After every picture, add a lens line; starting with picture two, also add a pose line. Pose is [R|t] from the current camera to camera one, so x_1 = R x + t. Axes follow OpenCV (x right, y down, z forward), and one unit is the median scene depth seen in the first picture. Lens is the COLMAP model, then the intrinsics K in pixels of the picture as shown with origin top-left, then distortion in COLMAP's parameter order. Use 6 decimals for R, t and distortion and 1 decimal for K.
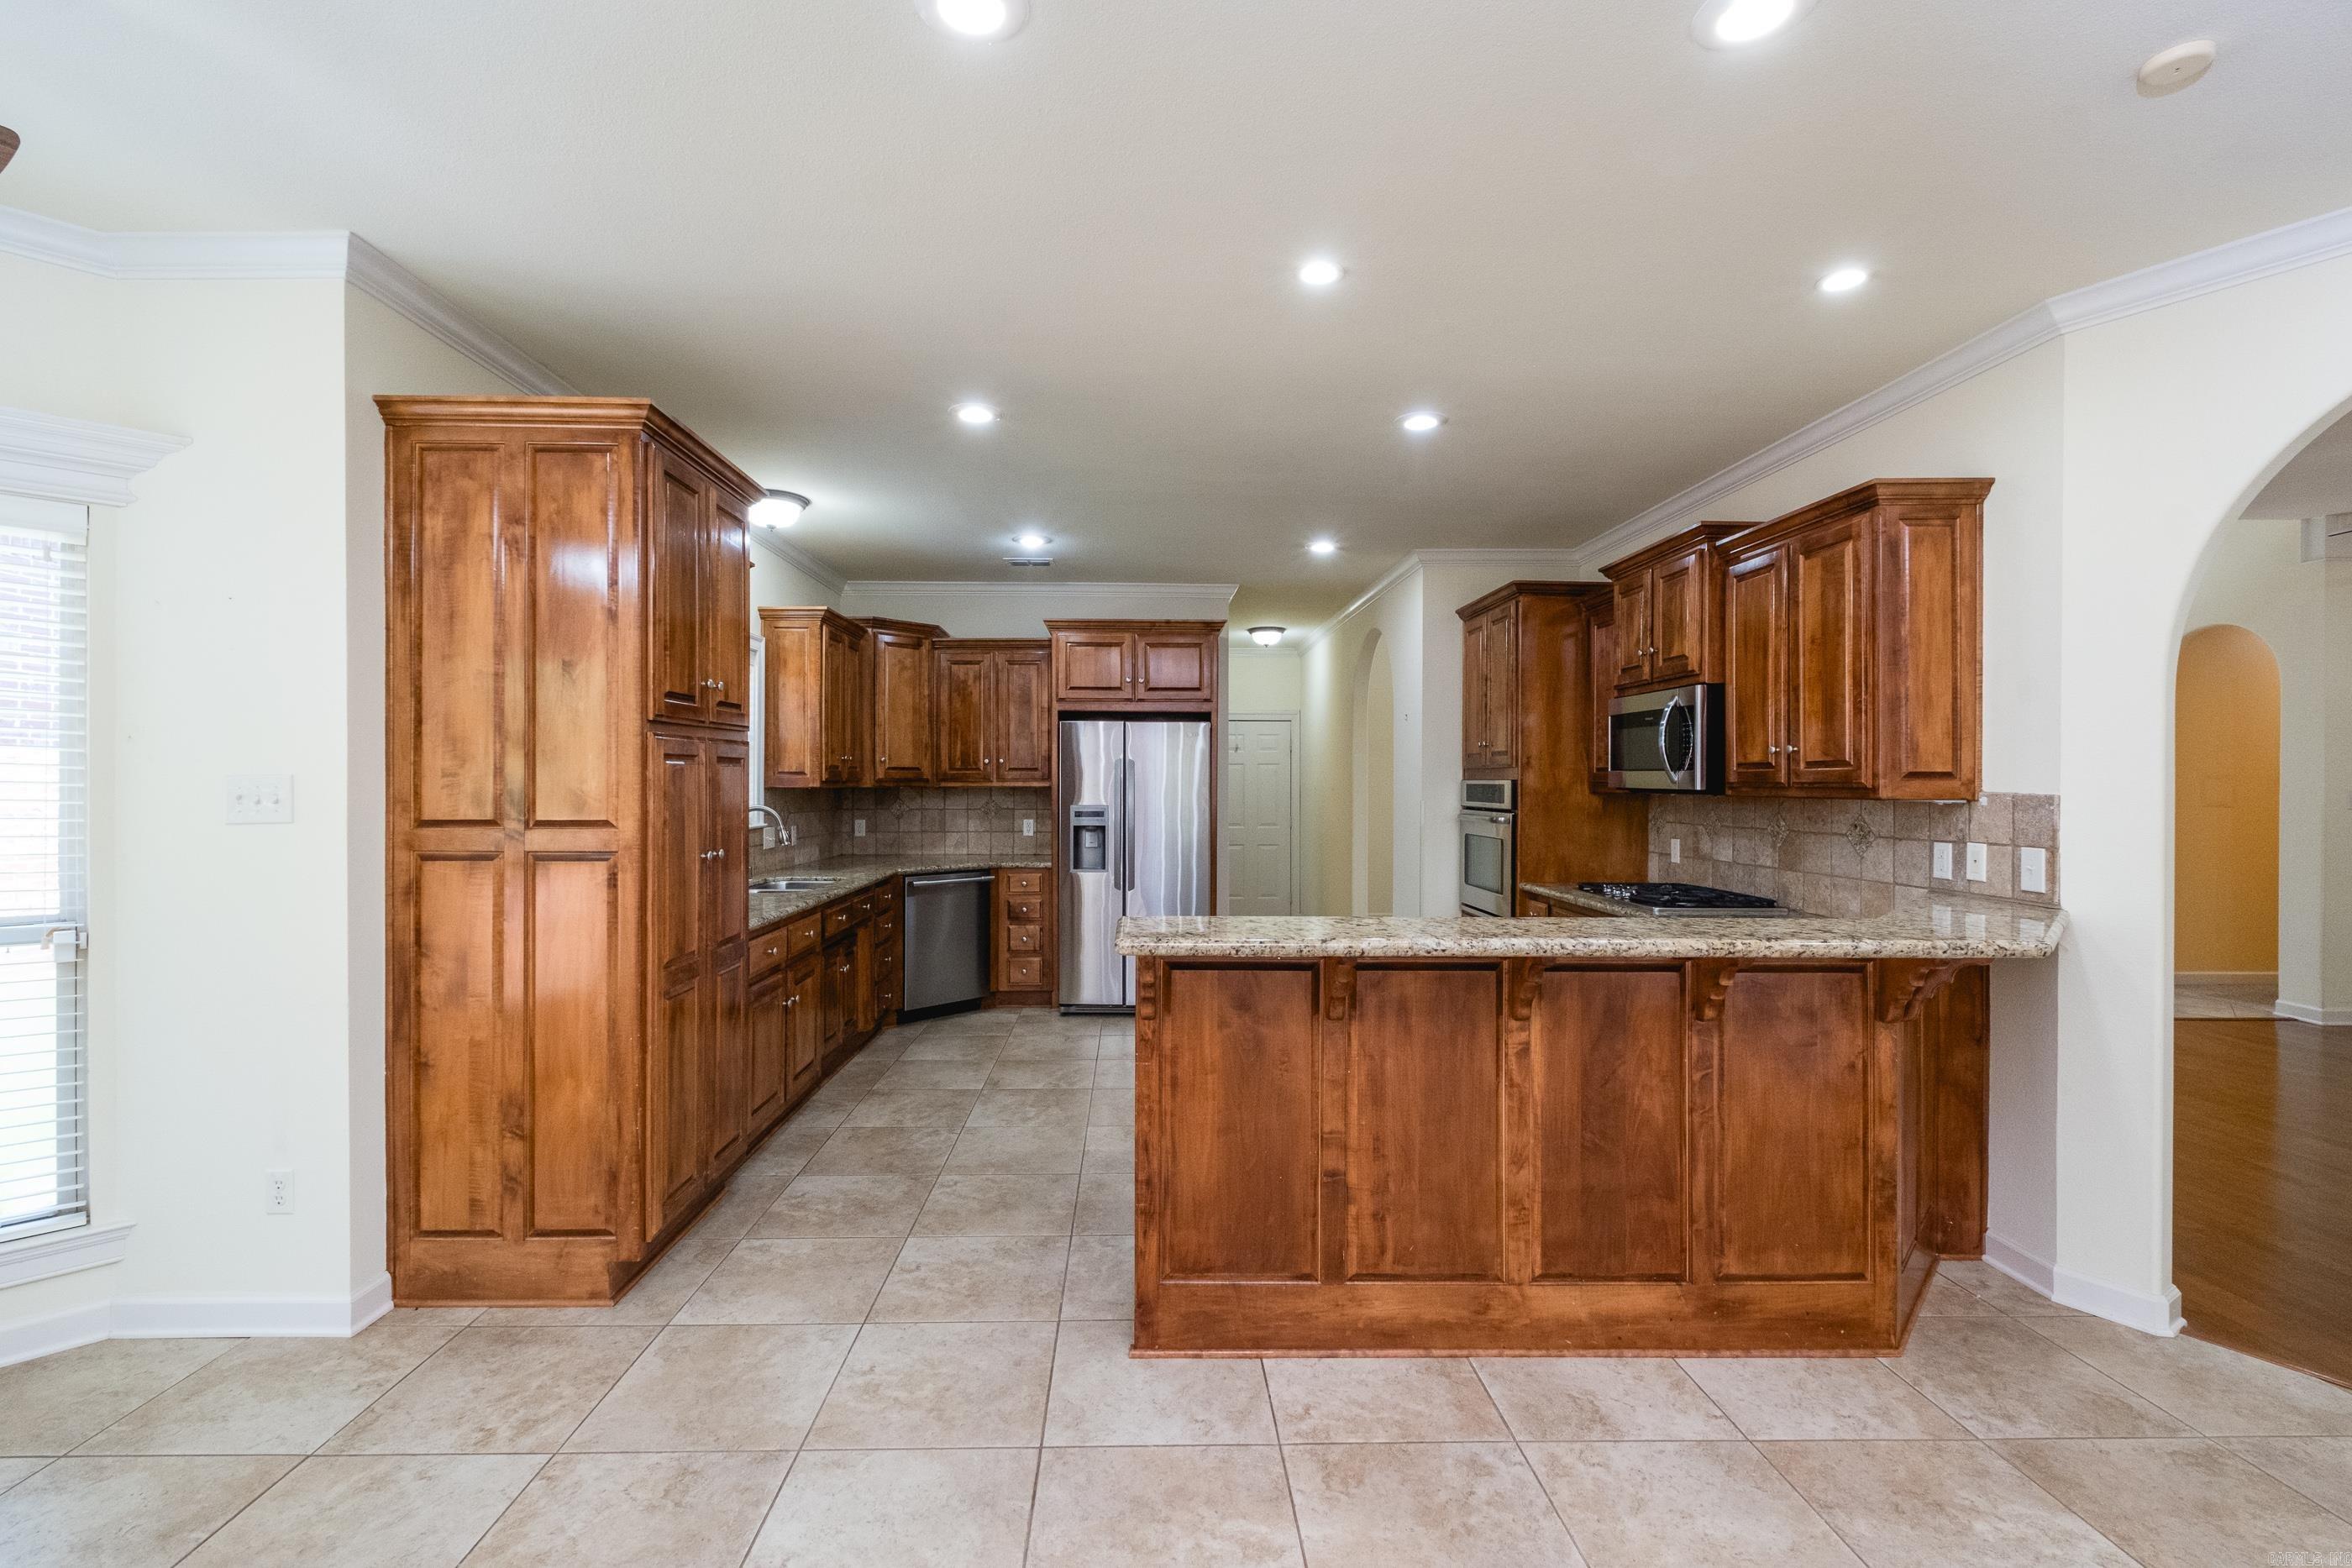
lens RADIAL K [[1025.8, 0, 1158.3], [0, 1025.8, 783.5], [0, 0, 1]] dist [0.001234, -0.000721]
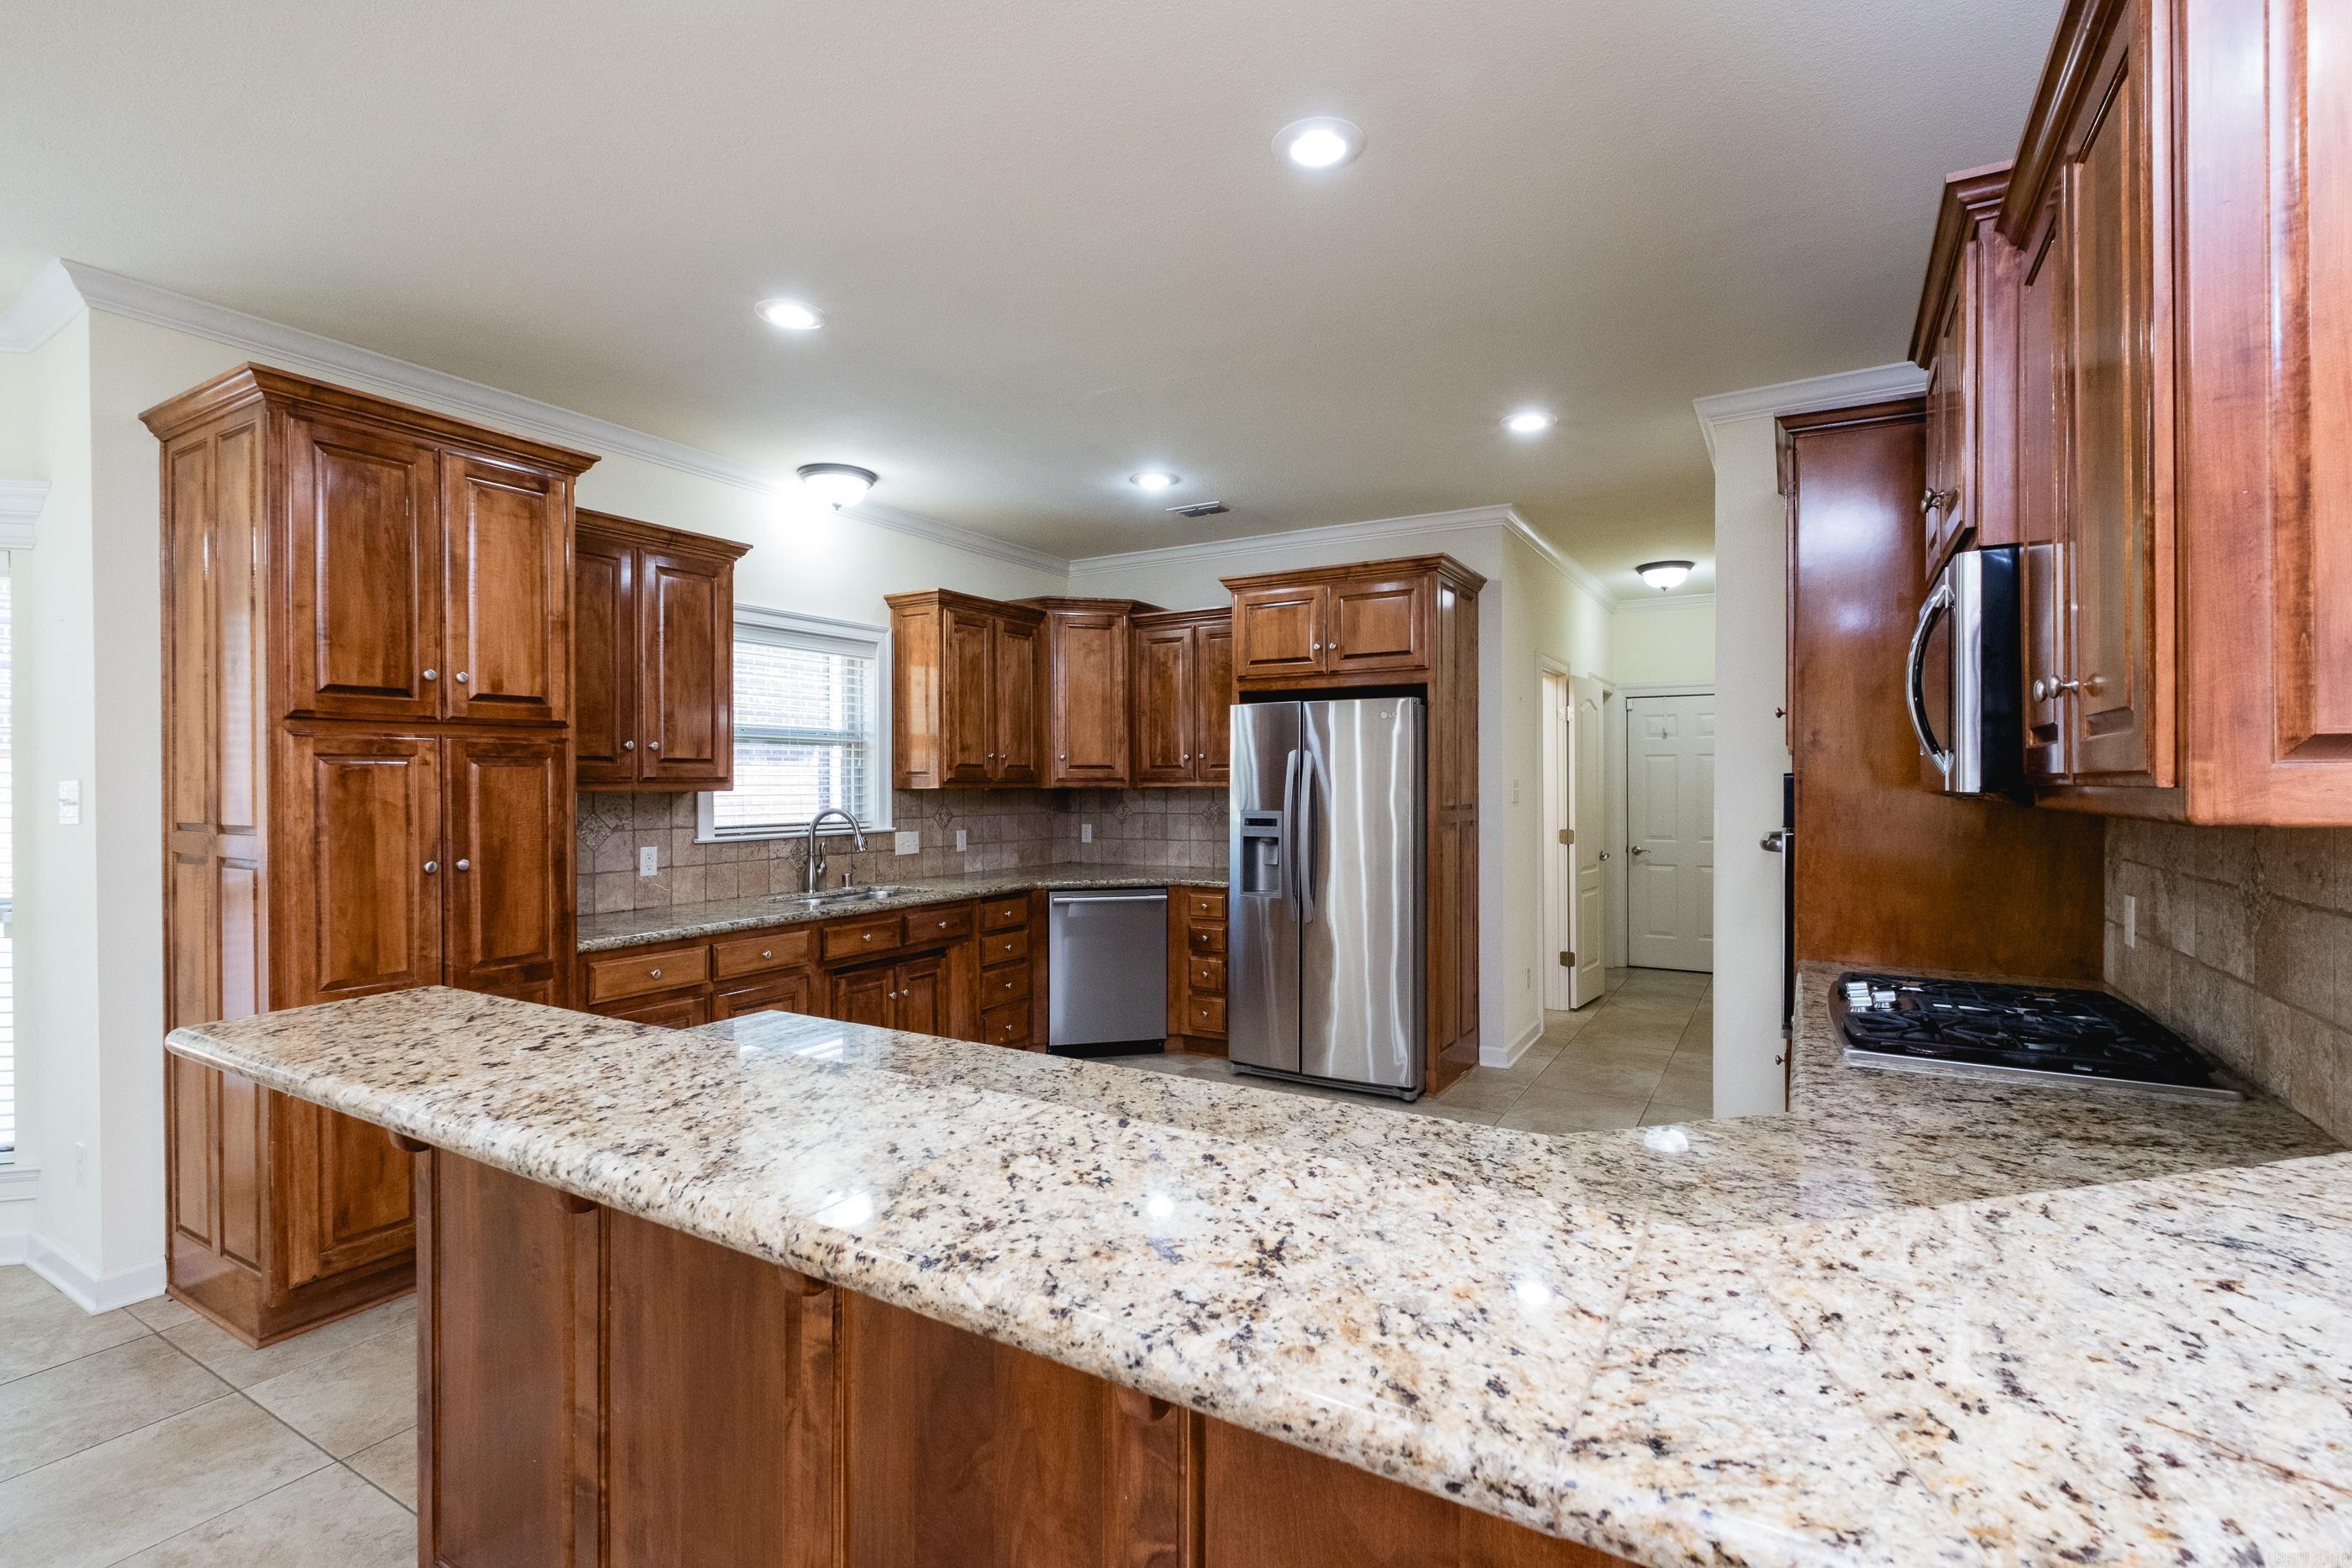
lens RADIAL K [[1063.7, 0, 1182.0], [0, 1063.7, 791.9], [0, 0, 1]] dist [0.000360, -0.000128]
pose [[0.850073, -0.000391, -0.526665, 0.712474], [0.004740, 0.999965, 0.006909, 0.002073], [0.526644, -0.008370, 0.850045, 0.646872]]
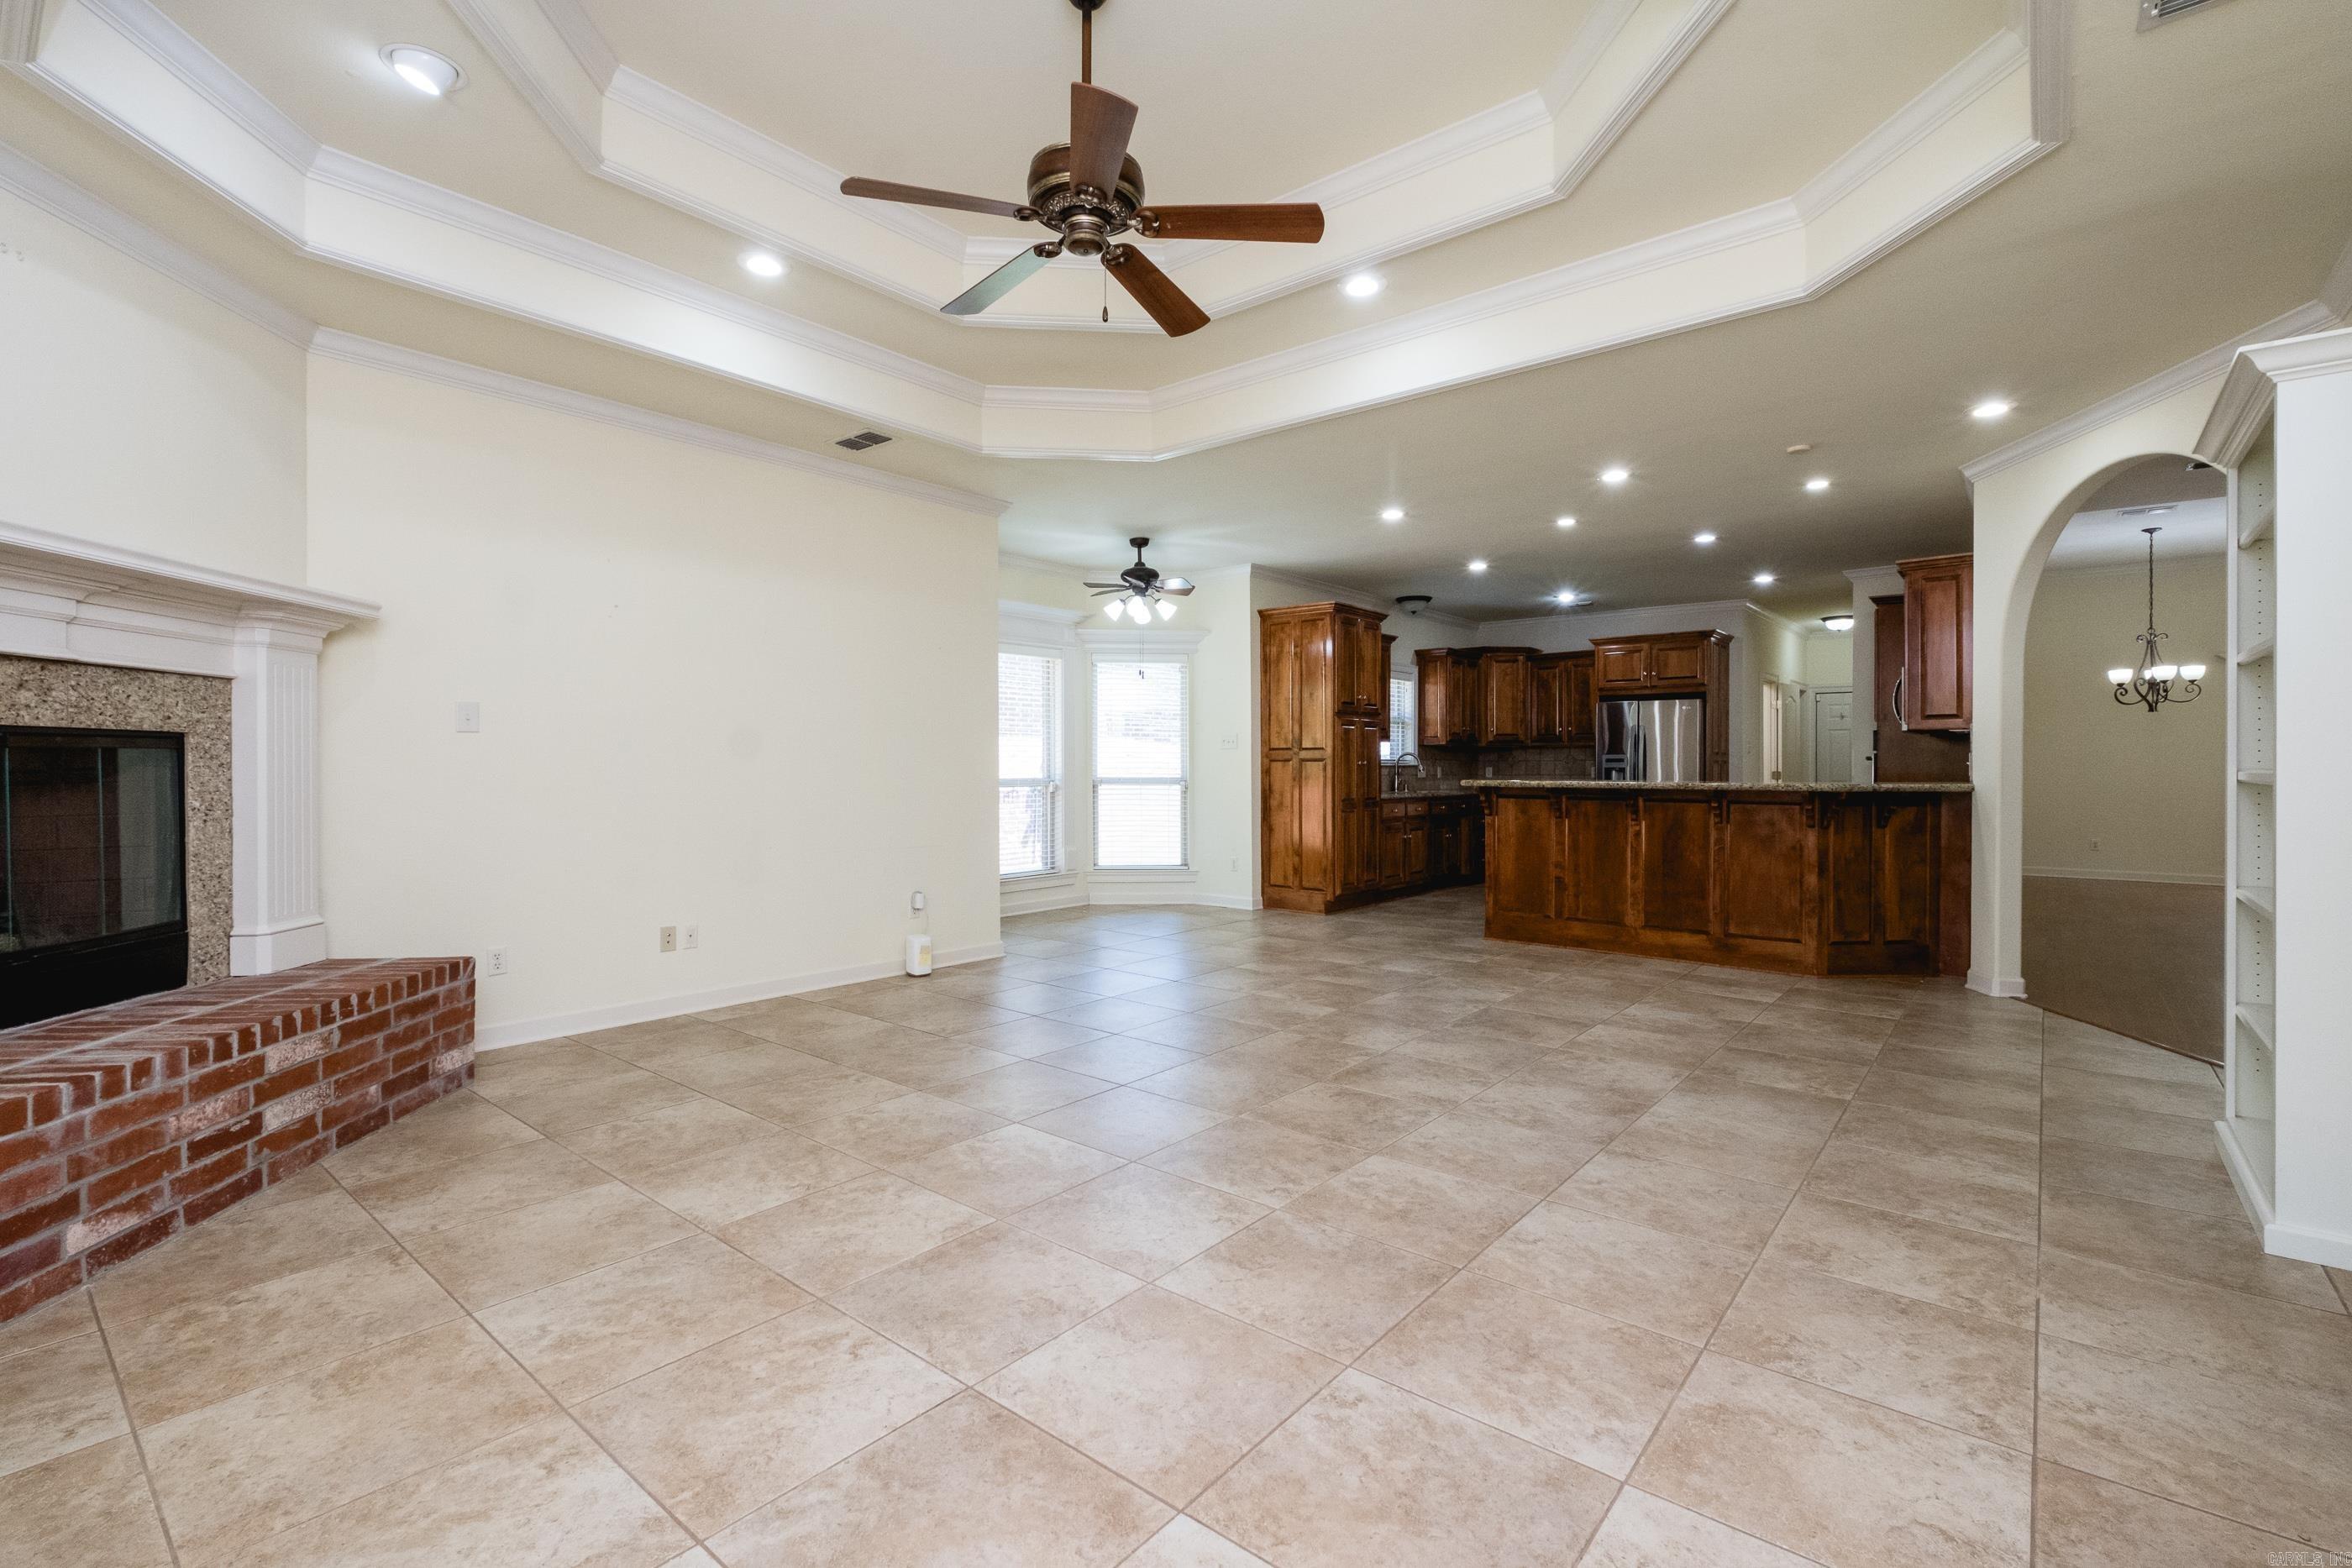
lens RADIAL K [[1040.4, 0, 1153.1], [0, 1040.4, 776.2], [0, 0, 1]] dist [0.000632, -0.000452]
pose [[0.742299, 0.003833, -0.670058, 1.111356], [0.000472, 0.999980, 0.006243, 0.101745], [0.670069, -0.004950, 0.742282, -1.552427]]
